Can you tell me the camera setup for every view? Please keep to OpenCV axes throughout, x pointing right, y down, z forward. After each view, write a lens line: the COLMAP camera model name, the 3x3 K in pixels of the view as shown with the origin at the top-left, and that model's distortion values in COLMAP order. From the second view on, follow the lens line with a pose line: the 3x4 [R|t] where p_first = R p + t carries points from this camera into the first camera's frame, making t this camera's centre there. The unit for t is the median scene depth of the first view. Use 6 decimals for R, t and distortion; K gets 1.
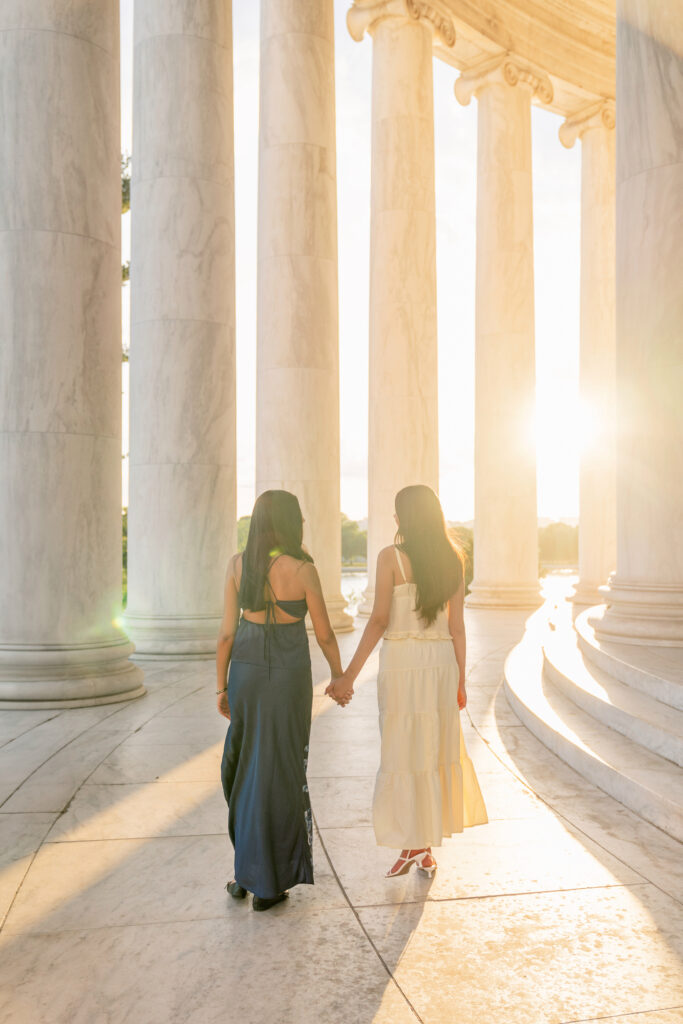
lens RADIAL K [[1490.8, 0, 341.5], [0, 1490.8, 512.0], [0, 0, 1]] dist [-0.006143, 0.022493]
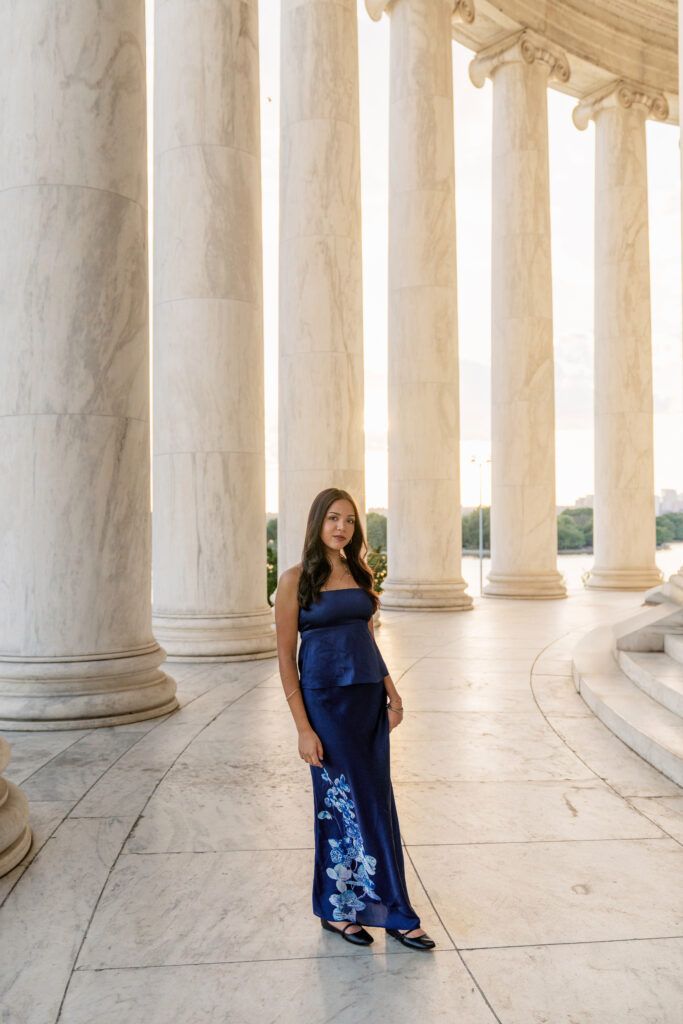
lens RADIAL K [[1490.8, 0, 341.5], [0, 1490.8, 512.0], [0, 0, 1]] dist [-0.006143, 0.022493]
pose [[0.994849, -0.003508, 0.101311, -0.055587], [0.002750, 0.999967, 0.007625, 0.004256], [-0.101334, -0.007307, 0.994826, 0.352093]]
